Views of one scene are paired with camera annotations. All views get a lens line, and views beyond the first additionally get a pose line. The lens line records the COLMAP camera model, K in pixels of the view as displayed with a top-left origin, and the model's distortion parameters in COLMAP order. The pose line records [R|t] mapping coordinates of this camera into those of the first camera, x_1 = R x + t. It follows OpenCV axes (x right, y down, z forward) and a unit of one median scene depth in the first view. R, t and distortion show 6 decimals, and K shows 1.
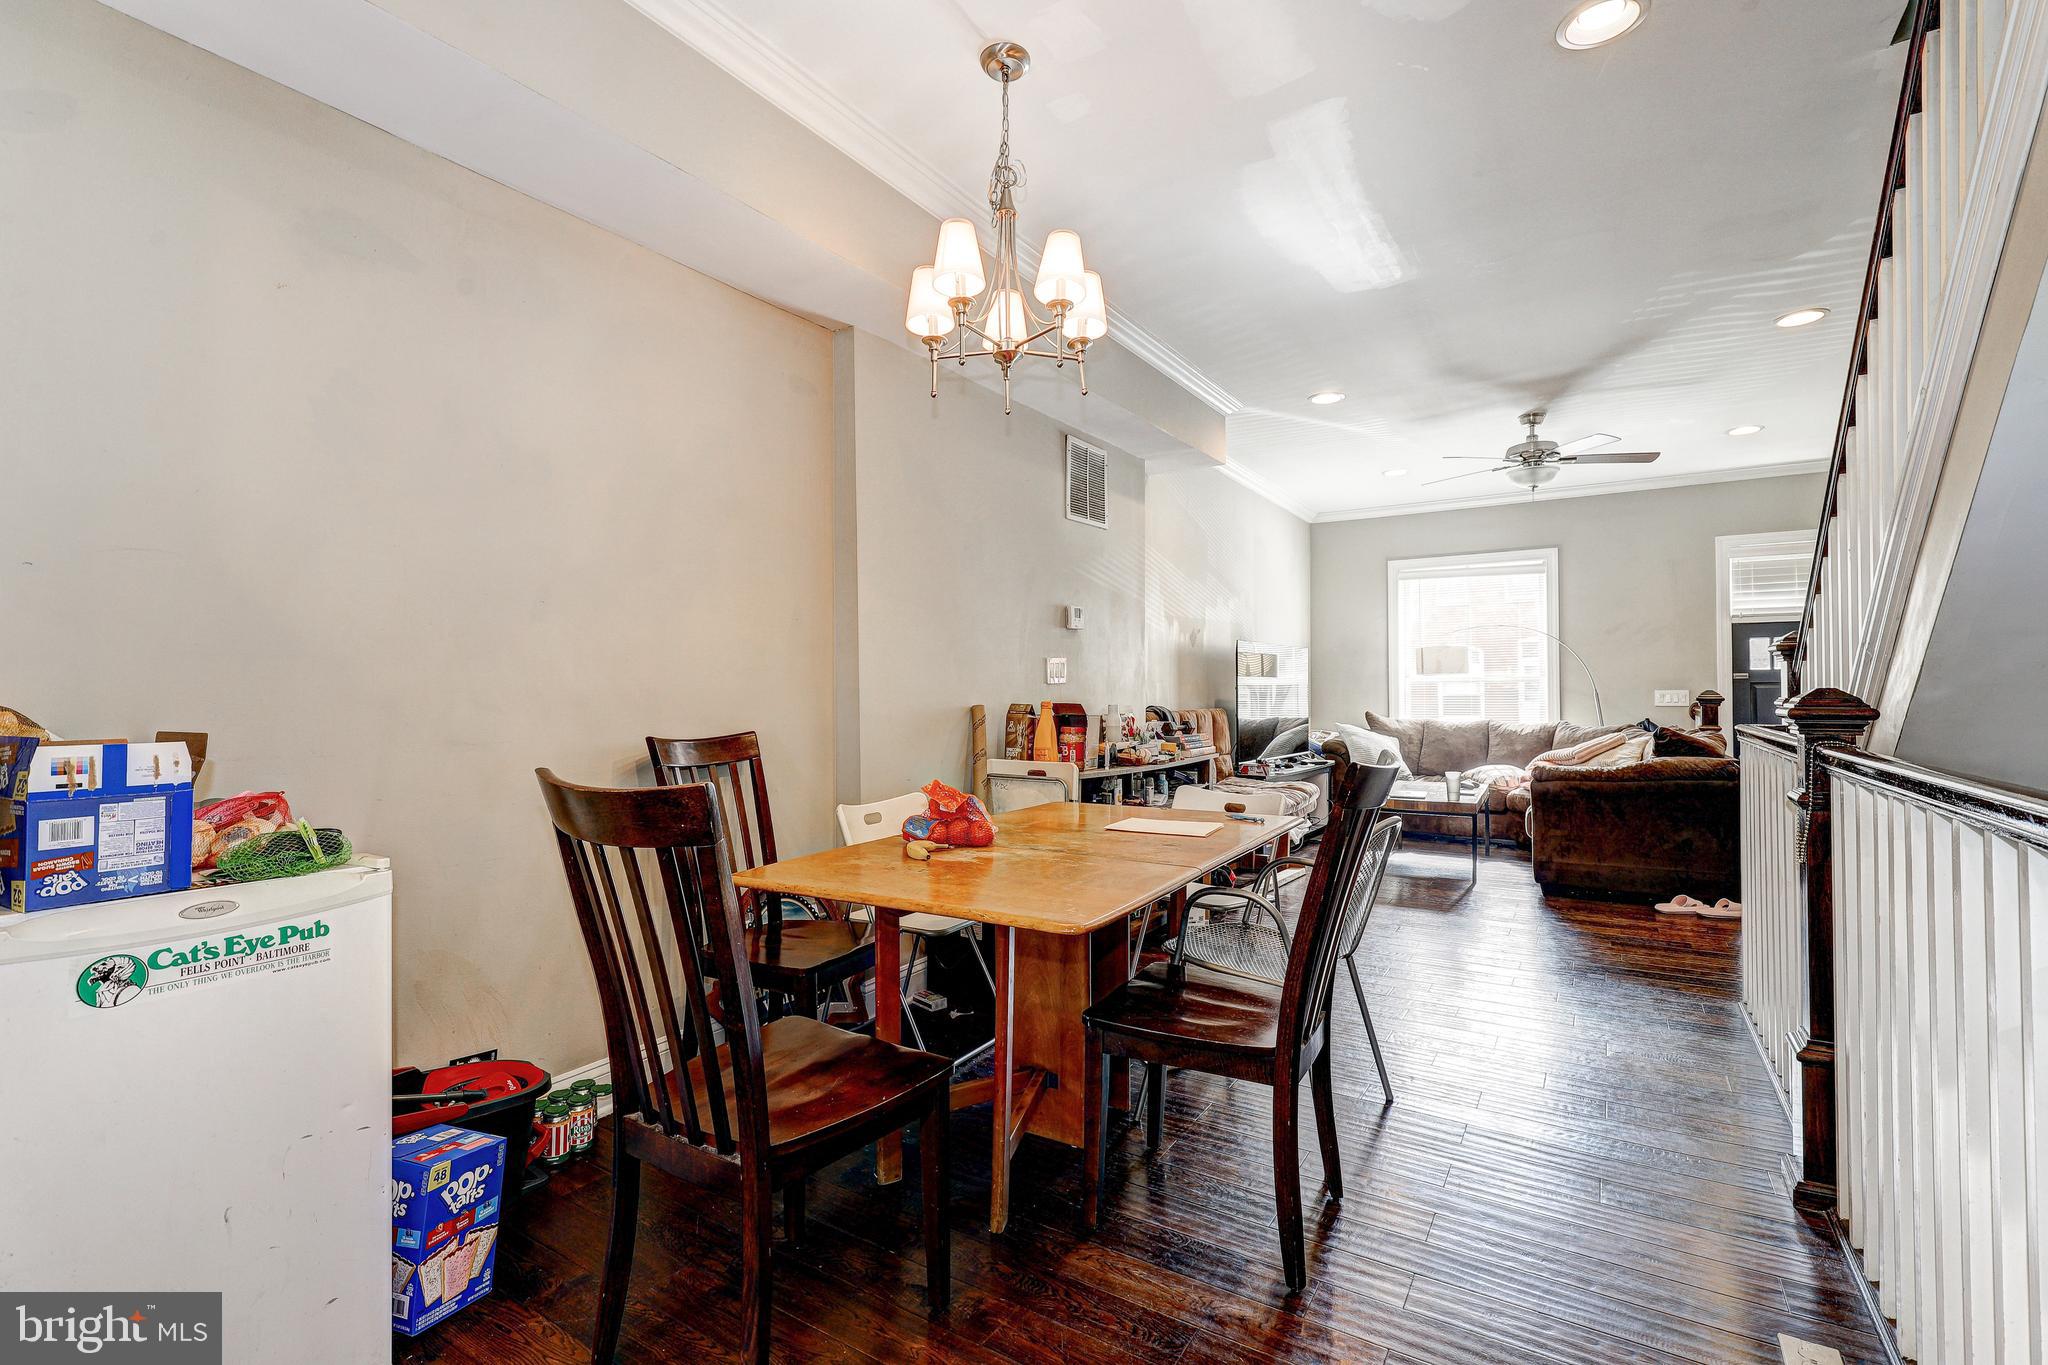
lens RADIAL K [[917.2, 0, 1023.0], [0, 917.2, 682.6], [0, 0, 1]] dist [-0.002560, -0.000267]
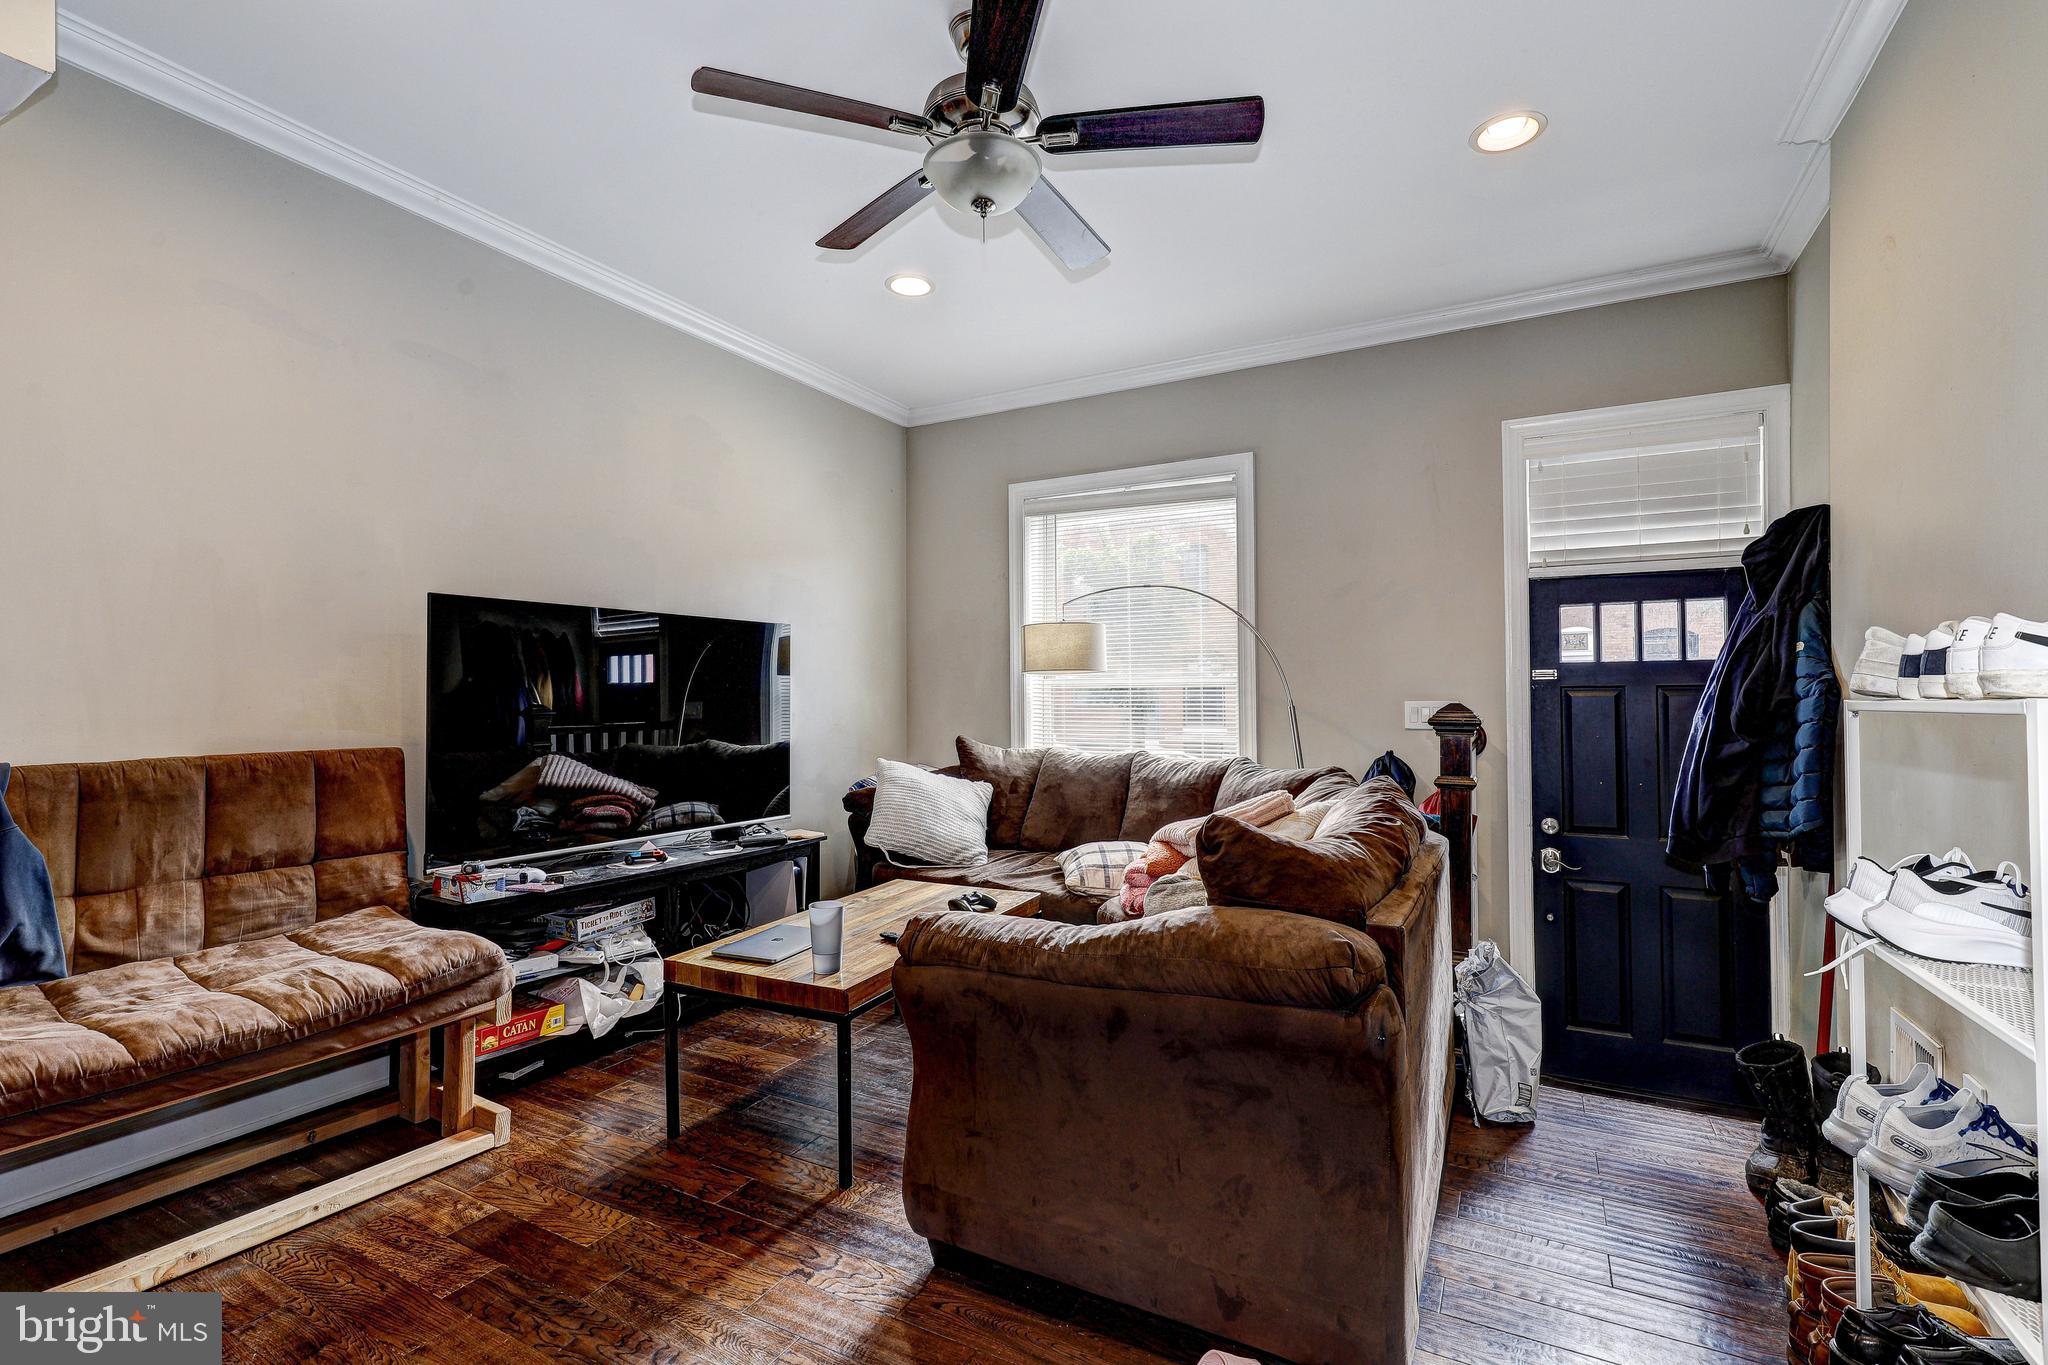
lens RADIAL K [[917.2, 0, 1022.2], [0, 917.2, 685.3], [0, 0, 1]] dist [-0.002560, -0.000267]
pose [[0.988994, 0.000415, 0.147955, 0.360791], [0.000049, 0.999995, -0.003135, 0.000394], [-0.147955, 0.003108, 0.988989, 0.462057]]
